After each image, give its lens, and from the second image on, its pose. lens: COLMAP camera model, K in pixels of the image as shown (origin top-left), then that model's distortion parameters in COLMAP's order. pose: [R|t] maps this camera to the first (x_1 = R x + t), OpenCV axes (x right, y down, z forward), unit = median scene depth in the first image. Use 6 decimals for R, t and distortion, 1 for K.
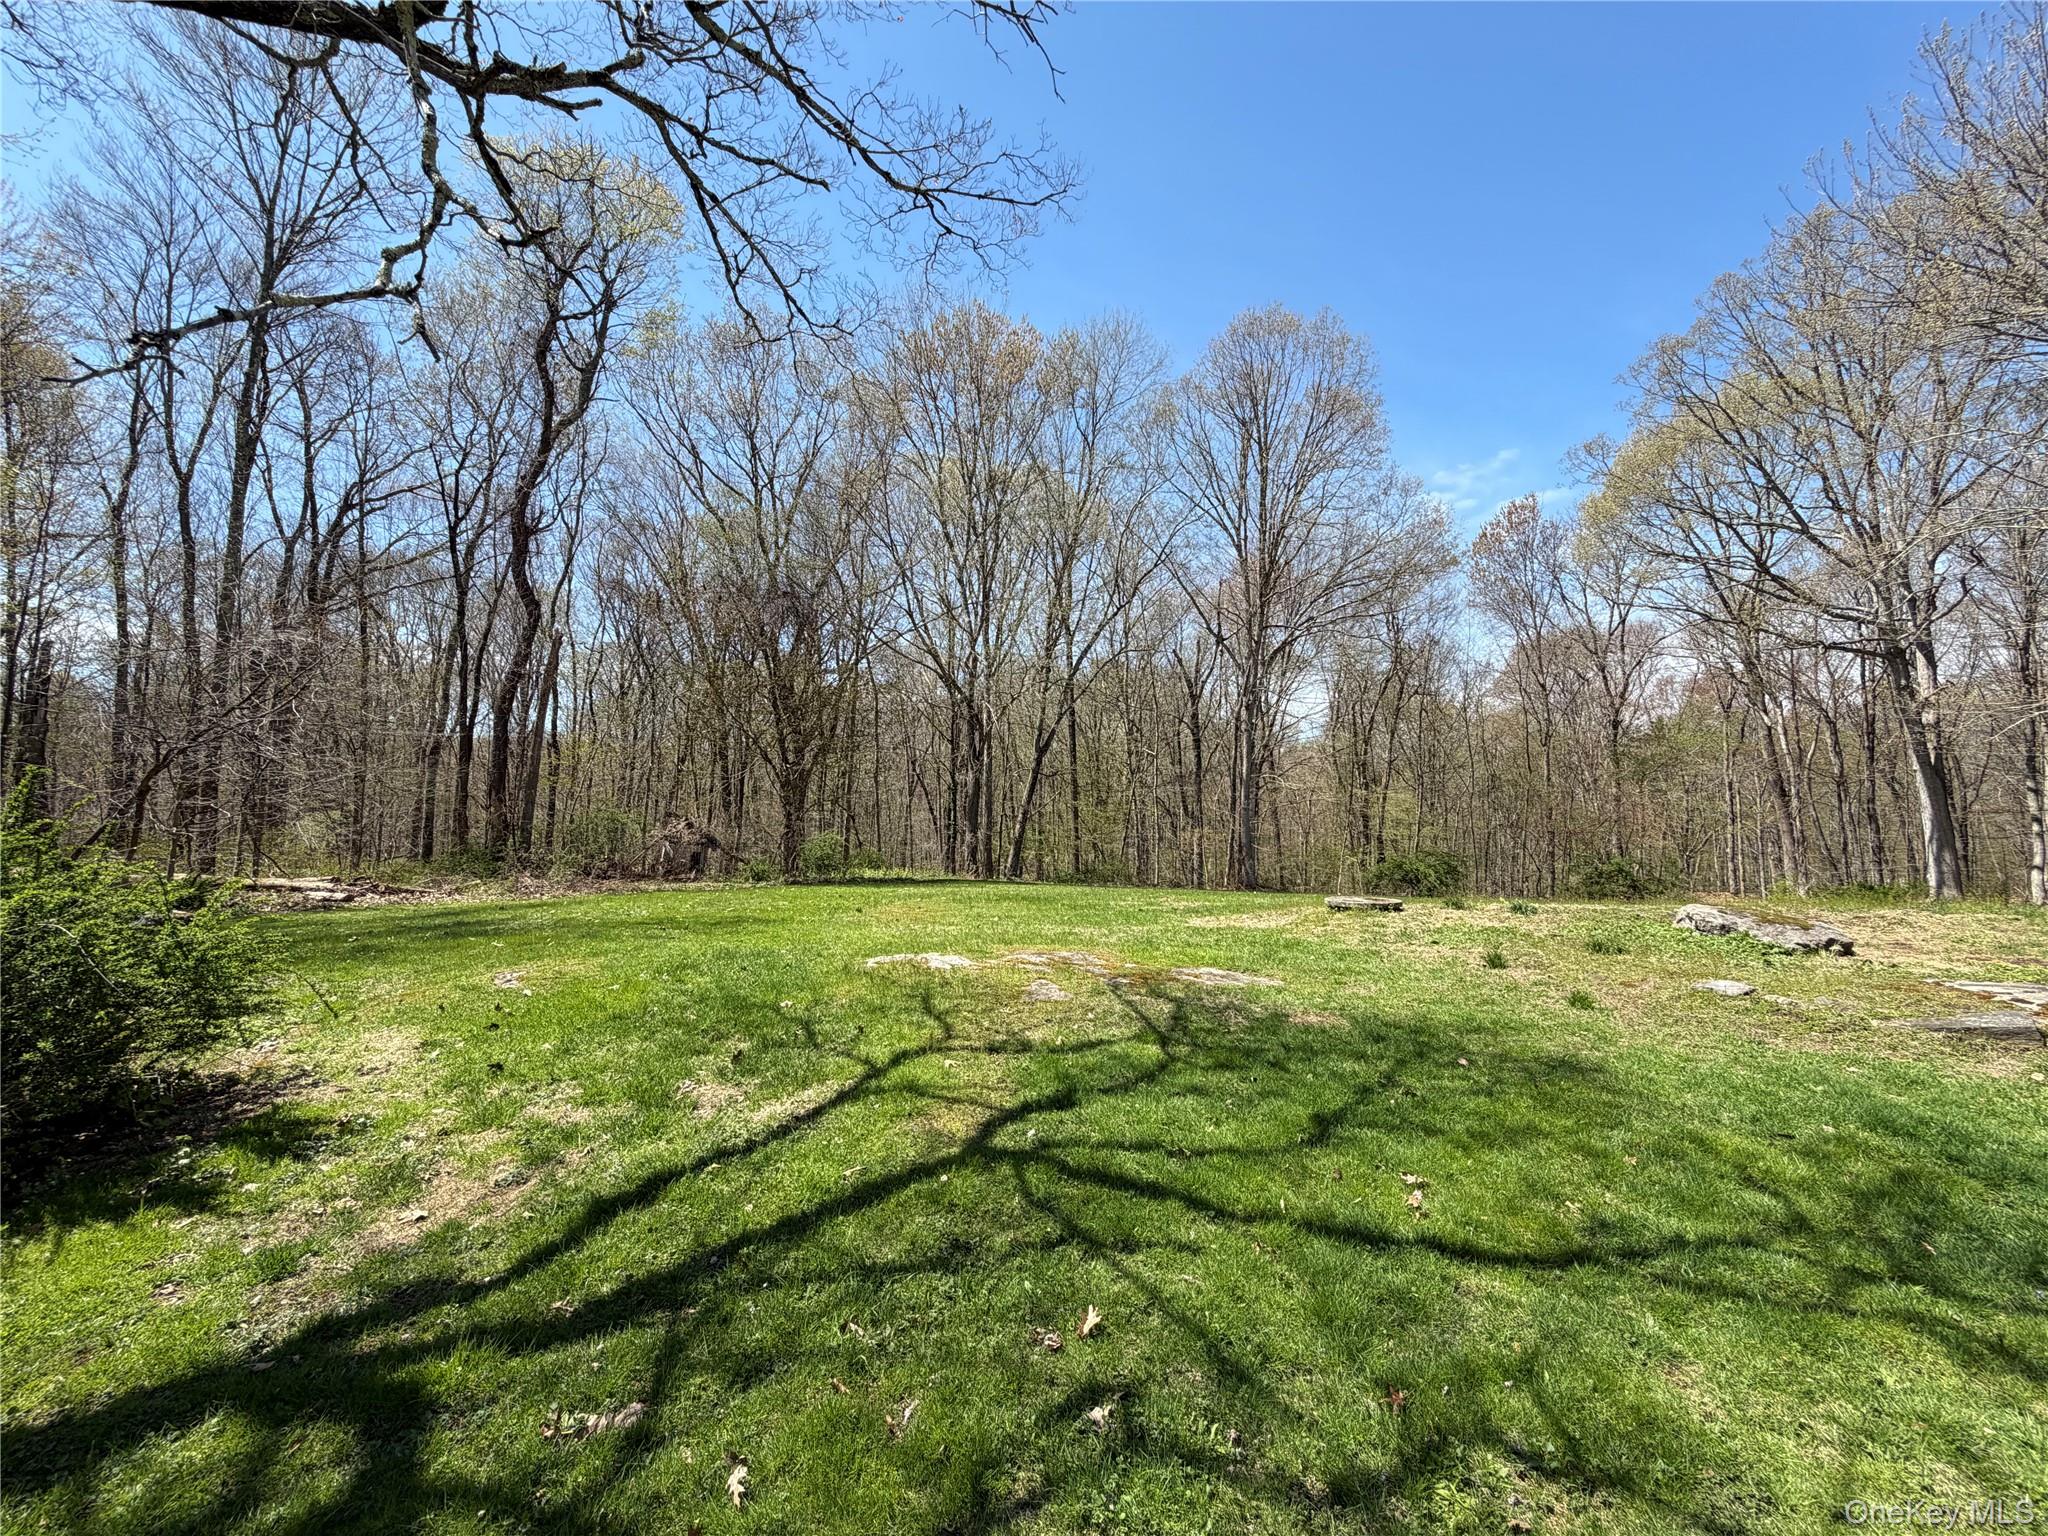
lens RADIAL K [[836.9, 0, 988.7], [0, 836.9, 769.6], [0, 0, 1]] dist [0.000886, -0.000017]
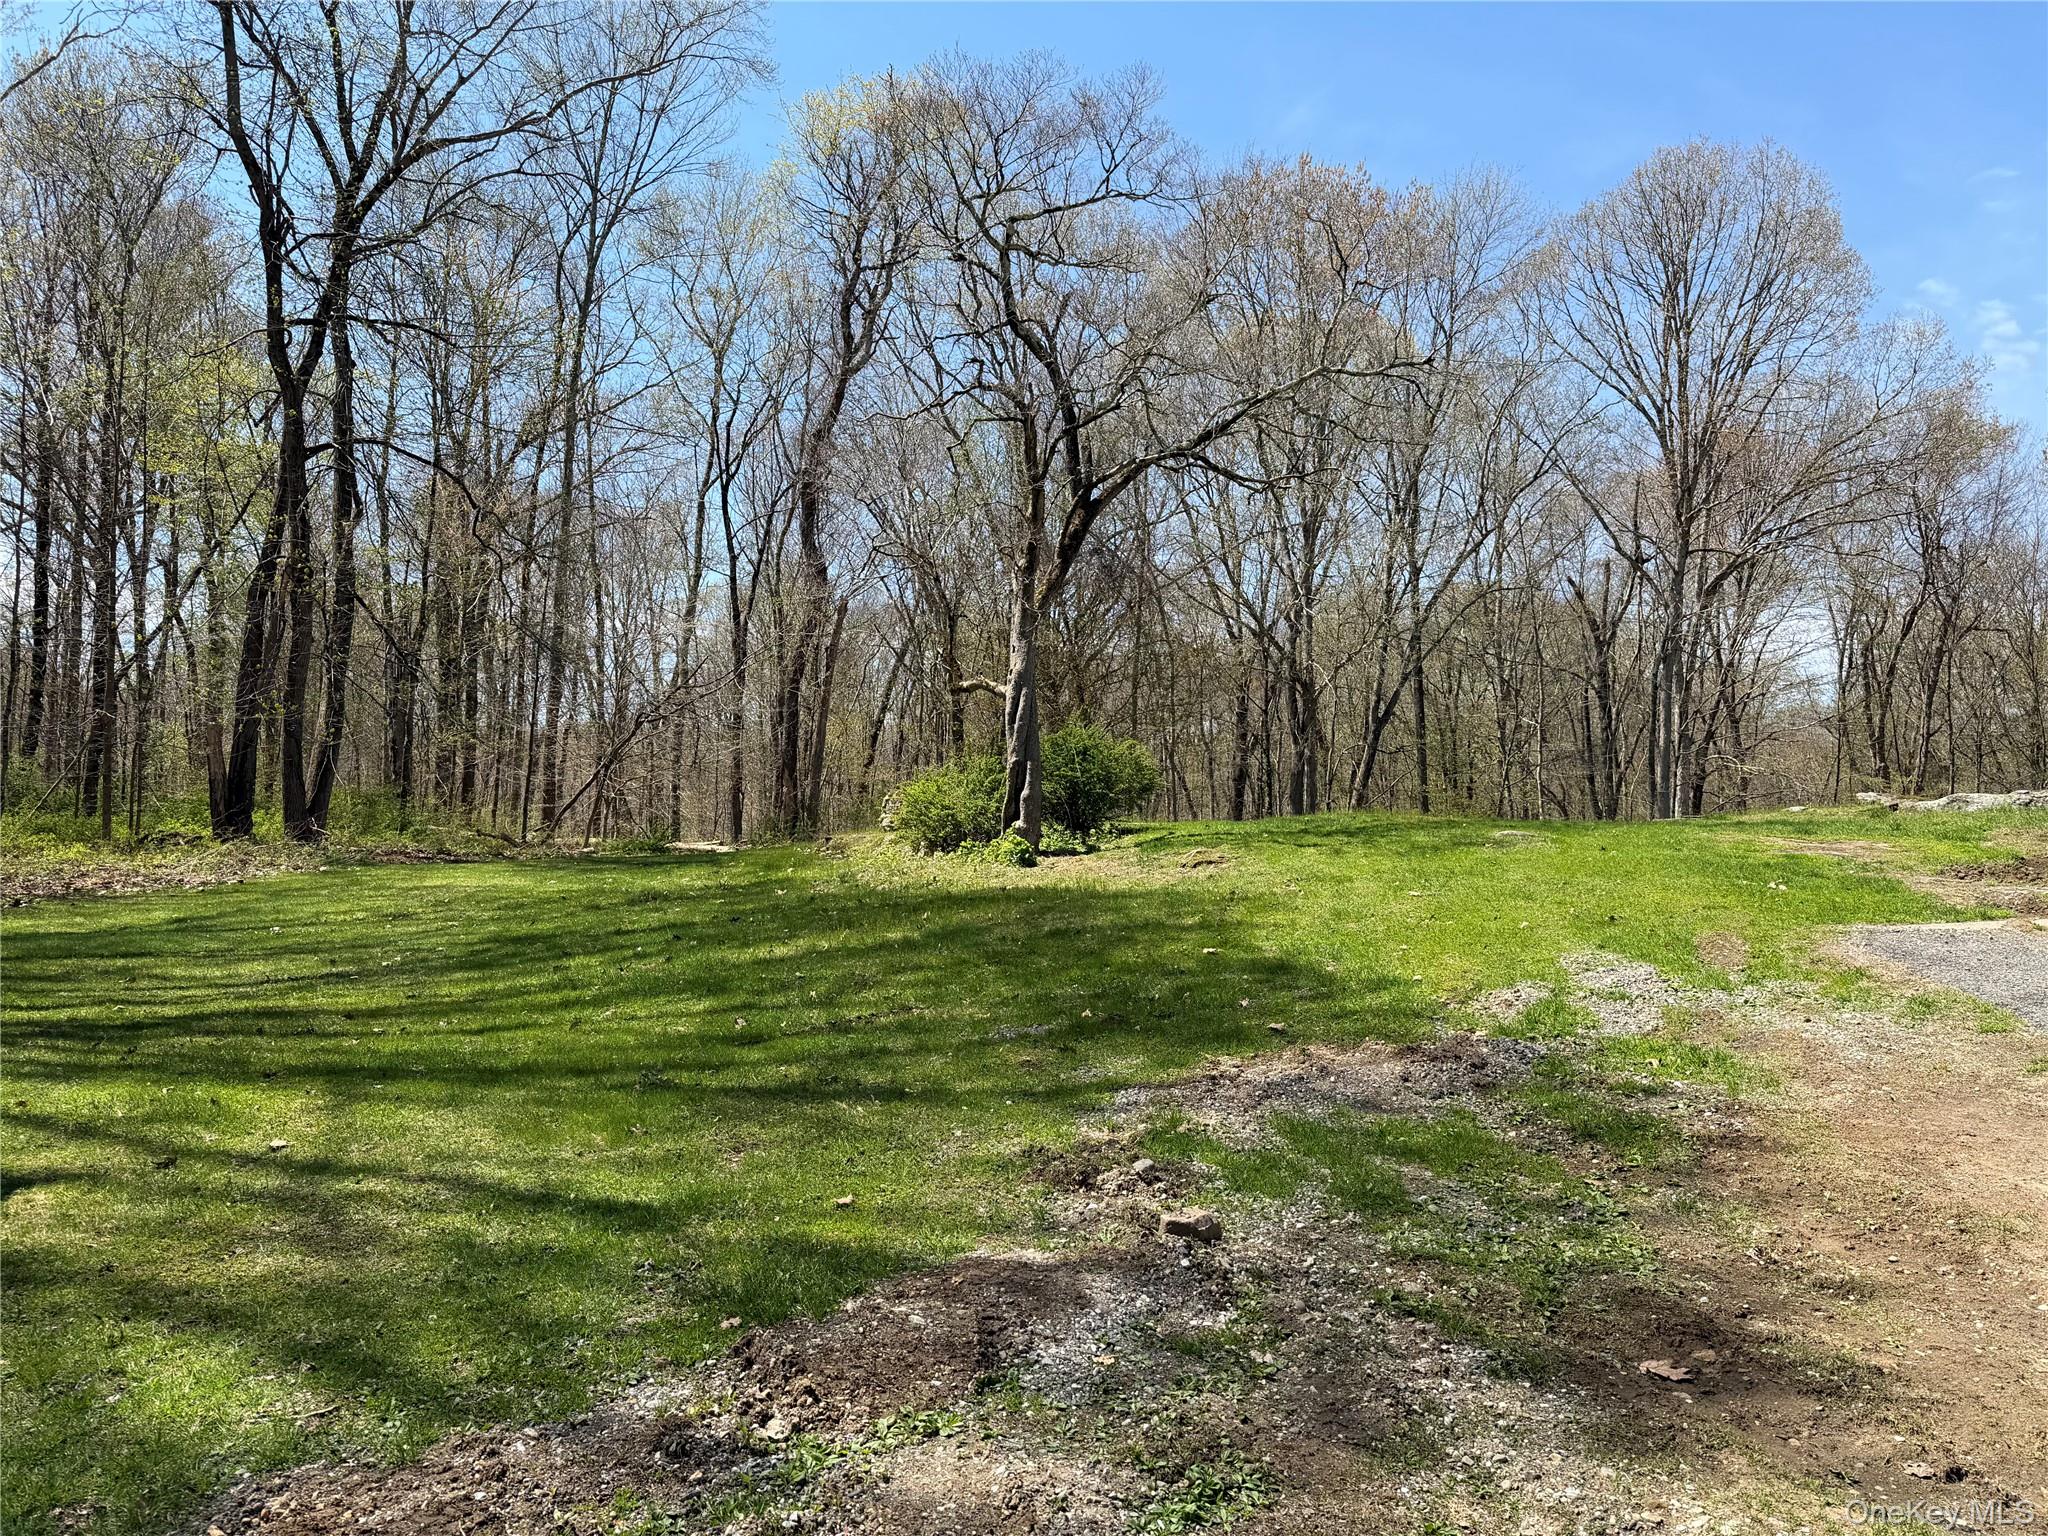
lens RADIAL K [[1423.7, 0, 1024.0], [0, 1423.7, 768.0], [0, 0, 1]] dist [0.049463, -0.054363]
pose [[0.984773, -0.005444, -0.173762, -0.343146], [0.006668, 0.999957, 0.006460, 0.100930], [0.173719, -0.007520, 0.984767, -3.766337]]
